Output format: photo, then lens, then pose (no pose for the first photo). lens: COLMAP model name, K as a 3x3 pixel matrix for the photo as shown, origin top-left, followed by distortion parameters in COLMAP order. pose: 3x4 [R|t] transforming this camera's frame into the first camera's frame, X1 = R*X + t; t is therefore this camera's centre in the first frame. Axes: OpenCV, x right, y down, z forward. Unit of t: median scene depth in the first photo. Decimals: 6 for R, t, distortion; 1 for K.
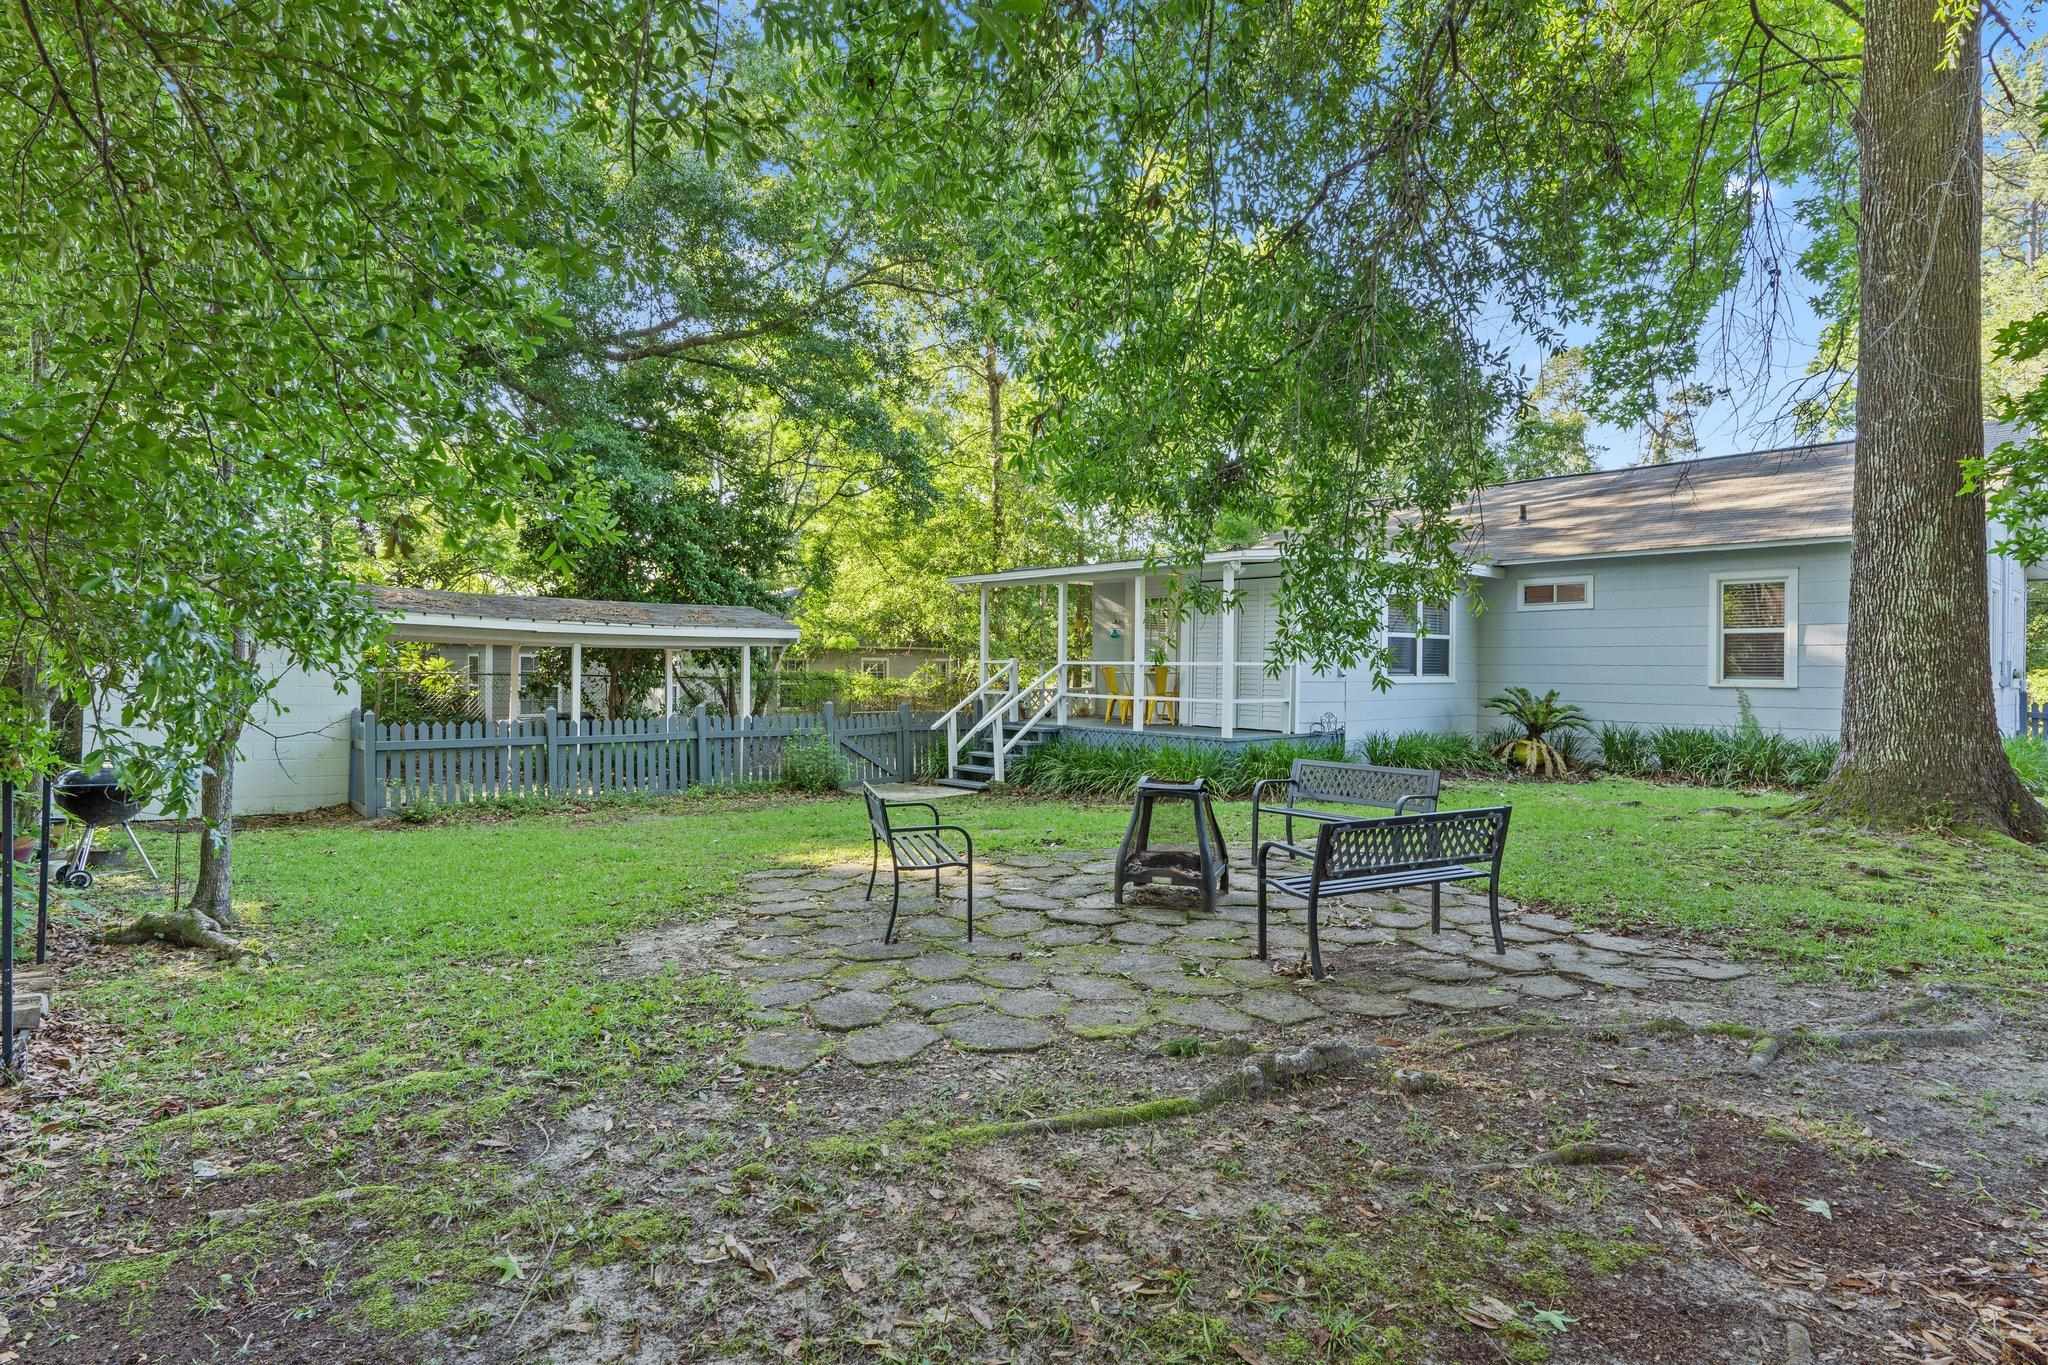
lens RADIAL K [[1081.3, 0, 1022.8], [0, 1081.3, 620.2], [0, 0, 1]] dist [0.000566, -0.000033]
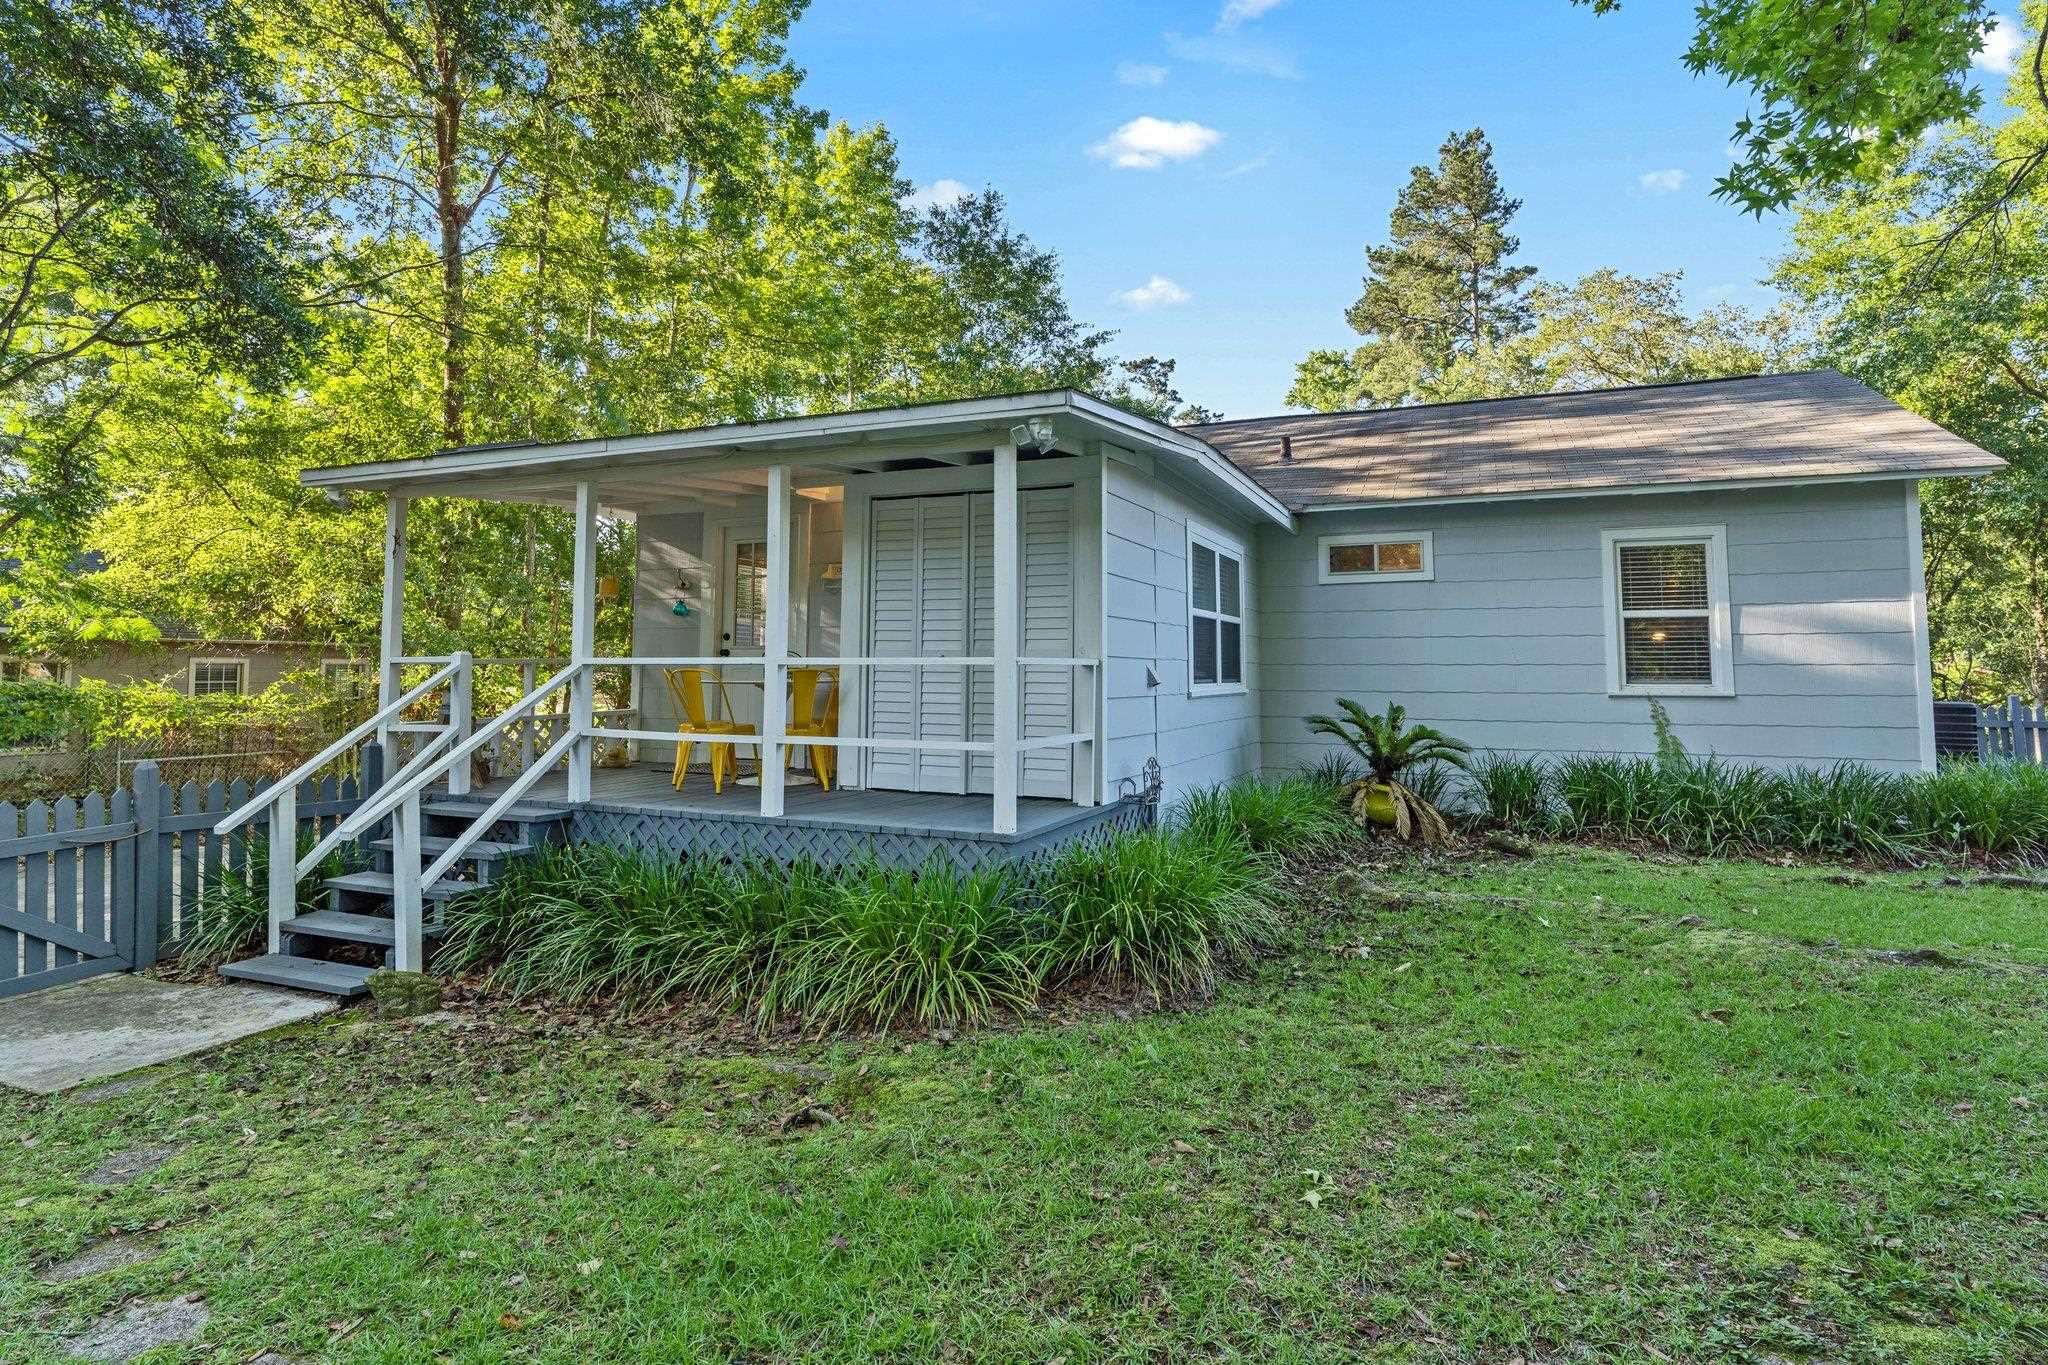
lens RADIAL K [[1081.3, 0, 1022.8], [0, 1081.3, 620.2], [0, 0, 1]] dist [0.000566, -0.000033]
pose [[0.899557, 0.016660, 0.436485, 0.005054], [-0.014123, 0.999859, -0.009057, 0.024270], [-0.436574, 0.001983, 0.899666, 0.523735]]
